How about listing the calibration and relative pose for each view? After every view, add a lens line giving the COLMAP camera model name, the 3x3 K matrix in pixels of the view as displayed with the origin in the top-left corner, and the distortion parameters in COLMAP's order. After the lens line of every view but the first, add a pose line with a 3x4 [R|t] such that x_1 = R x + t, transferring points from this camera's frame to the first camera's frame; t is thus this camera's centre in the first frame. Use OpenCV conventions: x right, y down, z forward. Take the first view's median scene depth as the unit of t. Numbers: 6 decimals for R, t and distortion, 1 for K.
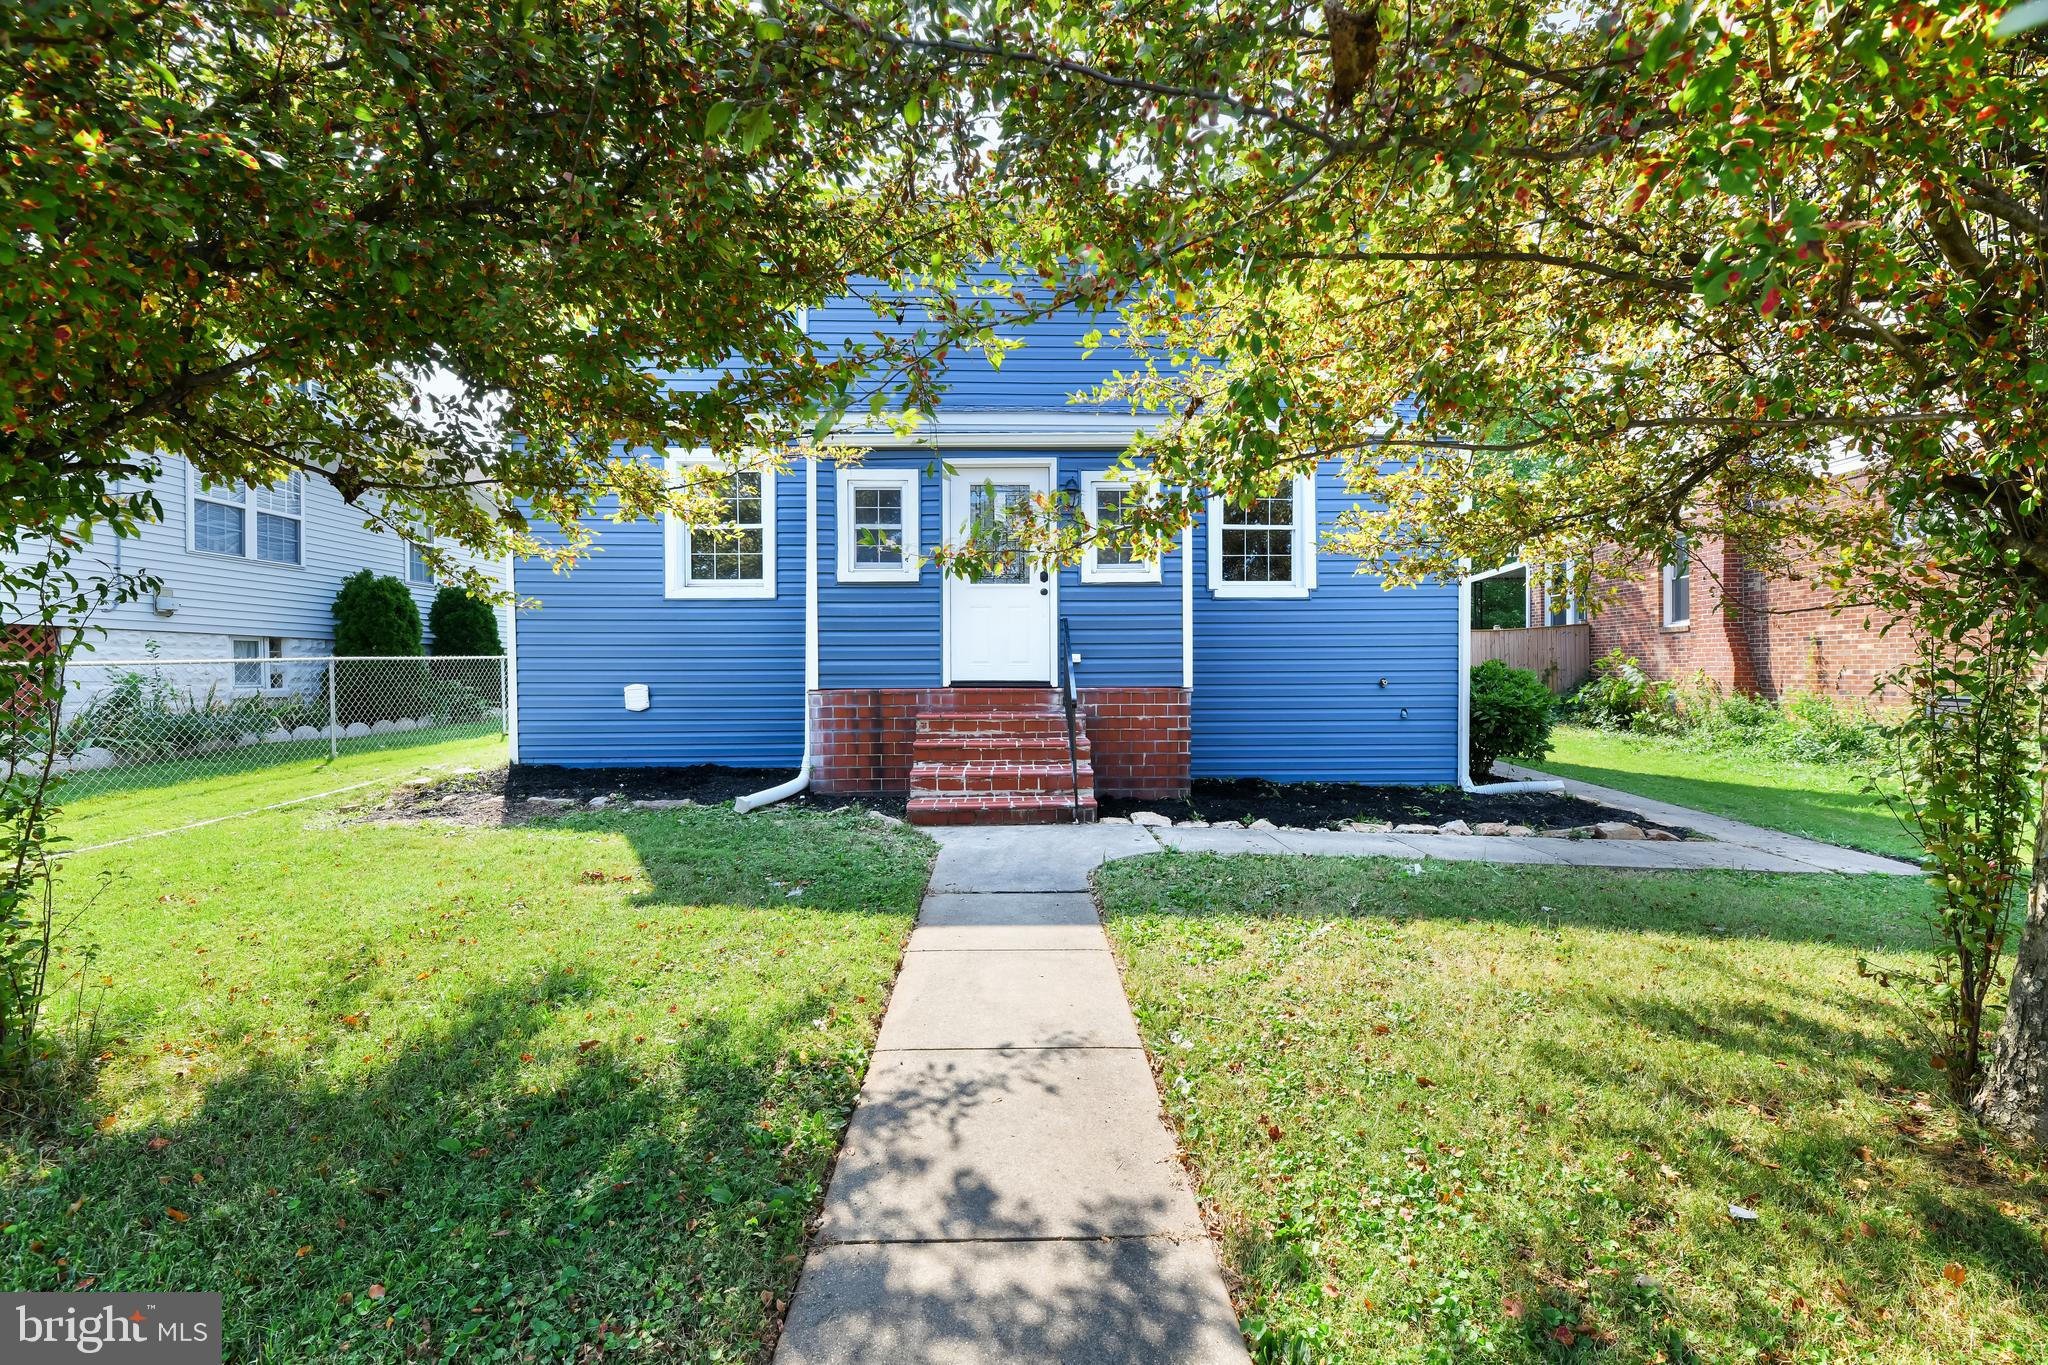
lens RADIAL K [[849.3, 0, 1022.1], [0, 849.3, 685.4], [0, 0, 1]] dist [-0.000368, -0.000197]
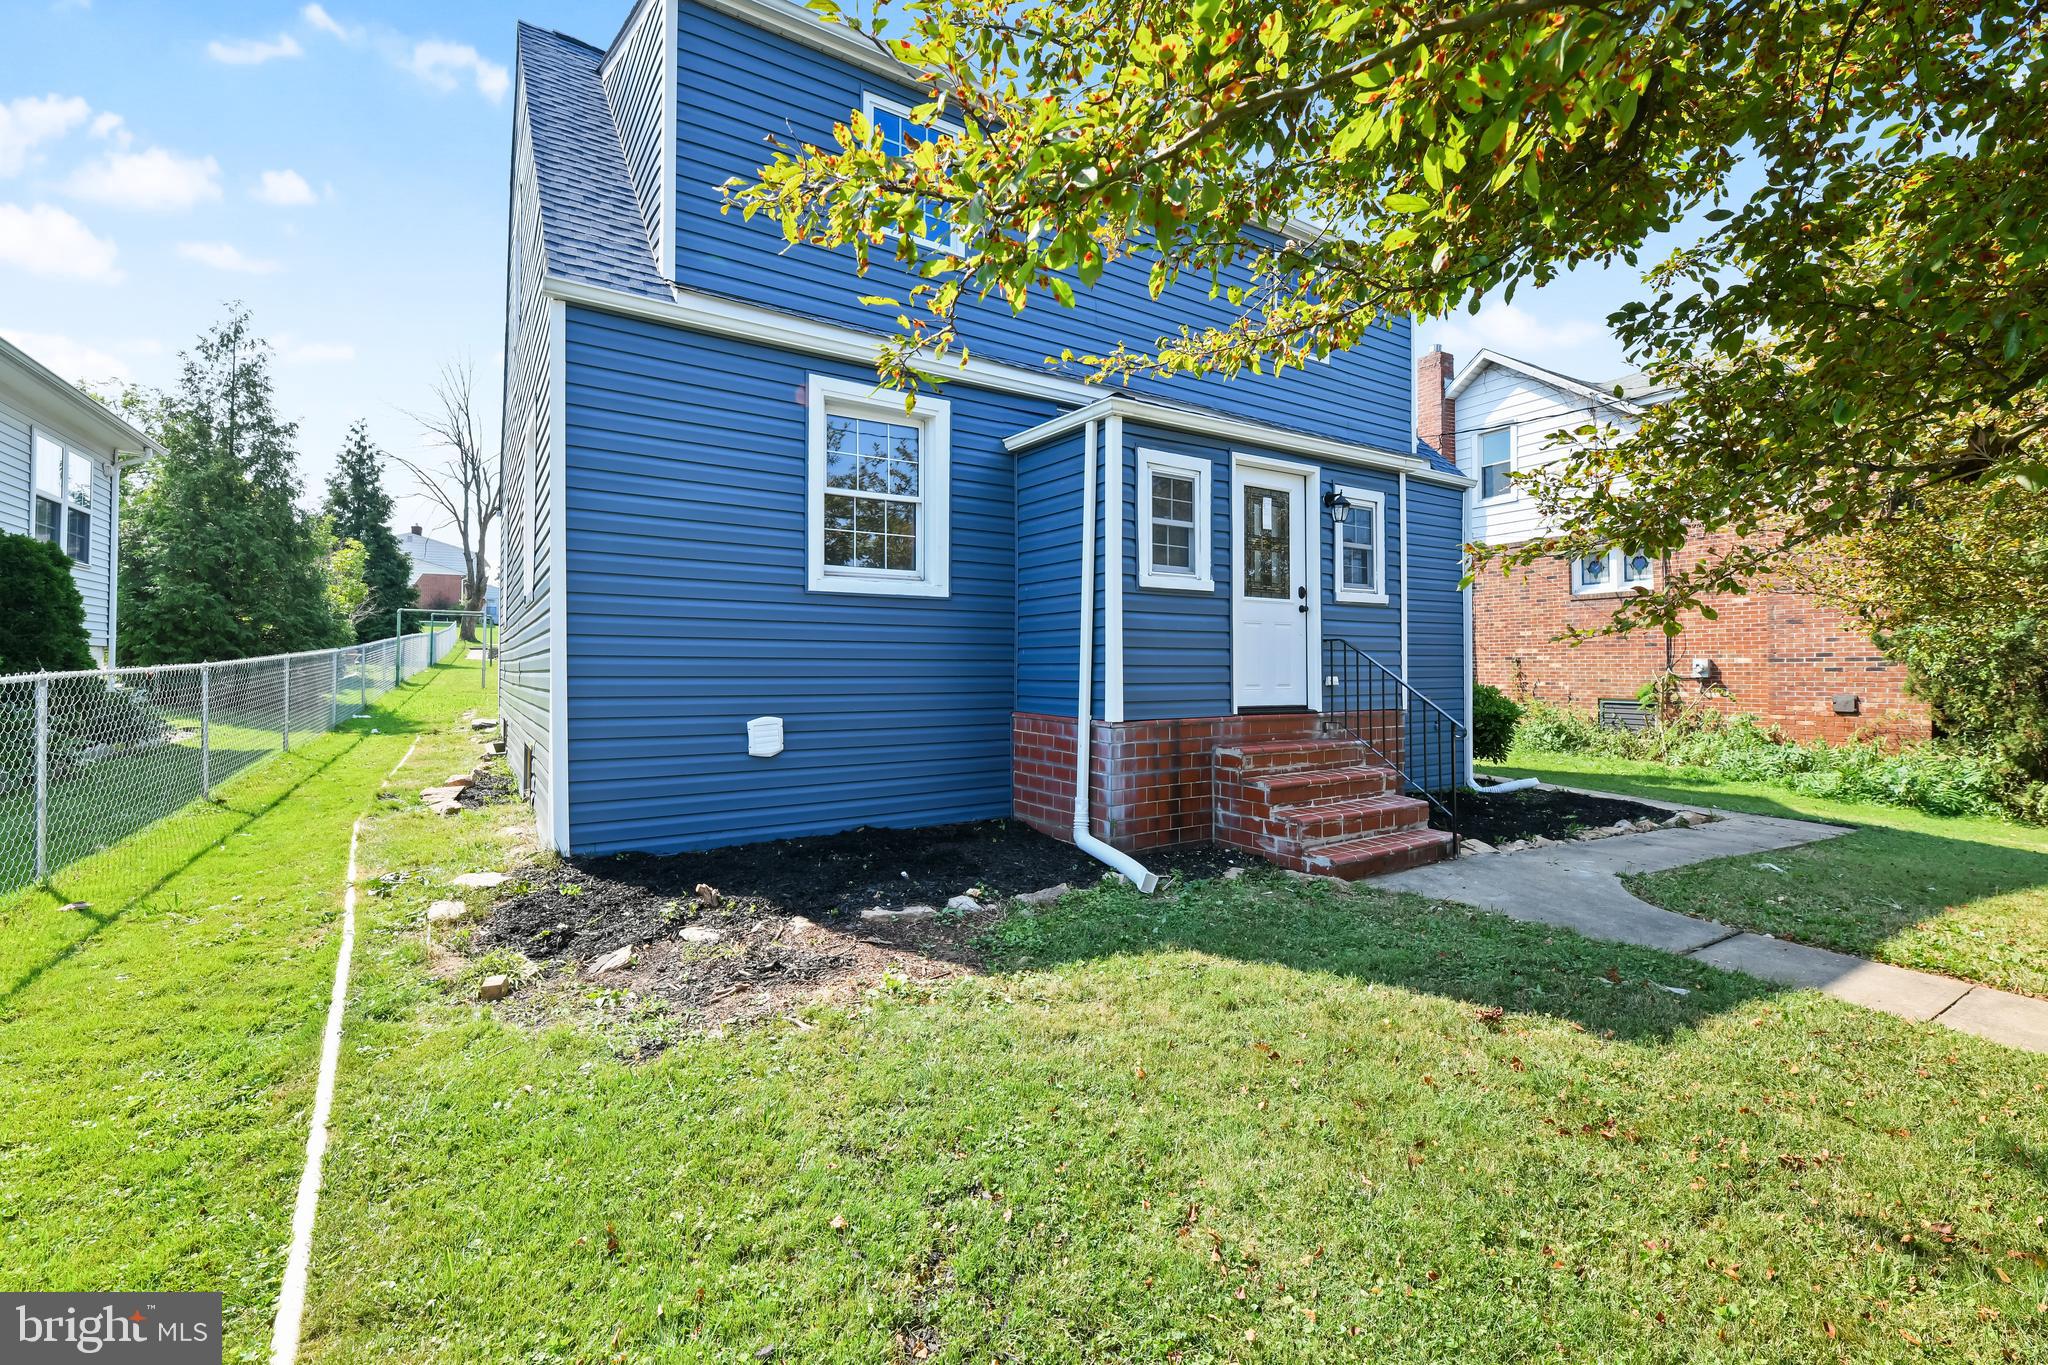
lens RADIAL K [[849.3, 0, 1022.1], [0, 849.3, 685.4], [0, 0, 1]] dist [-0.000368, -0.000197]
pose [[0.855630, -0.005849, 0.517555, -0.724586], [0.004226, 0.999982, 0.004314, -0.033008], [-0.517571, -0.001504, 0.855639, 0.368804]]
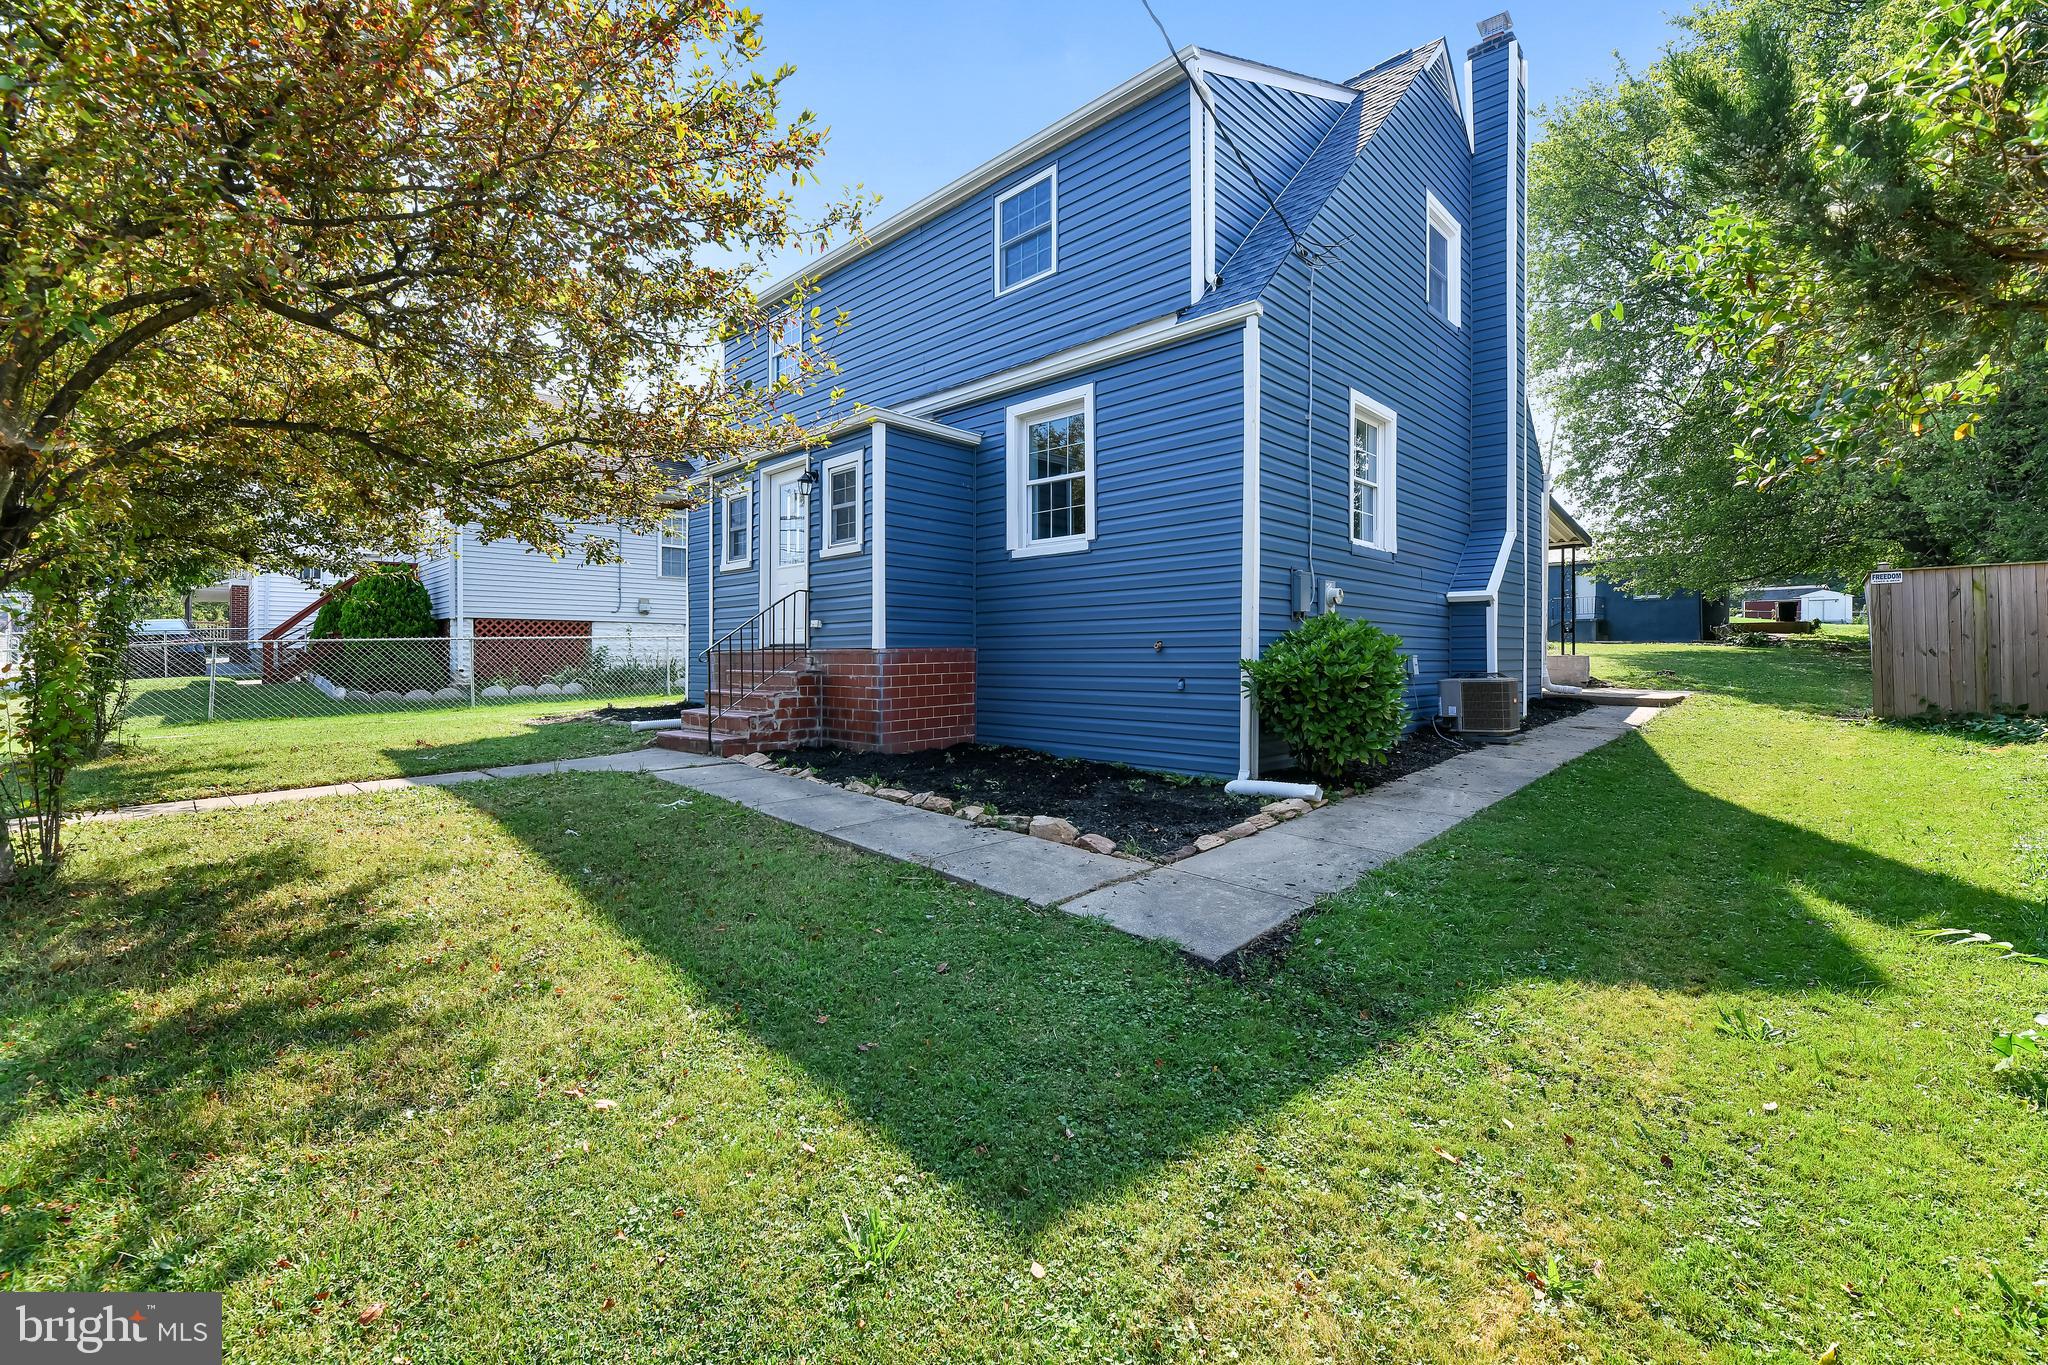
lens RADIAL K [[861.3, 0, 1024.0], [0, 861.3, 682.5], [0, 0, 1]] dist [-0.000373, 0.000002]
pose [[0.732545, 0.038574, -0.679625, 1.068071], [-0.006536, 0.998746, 0.049641, -0.011496], [0.680687, -0.031923, 0.731878, 0.328001]]
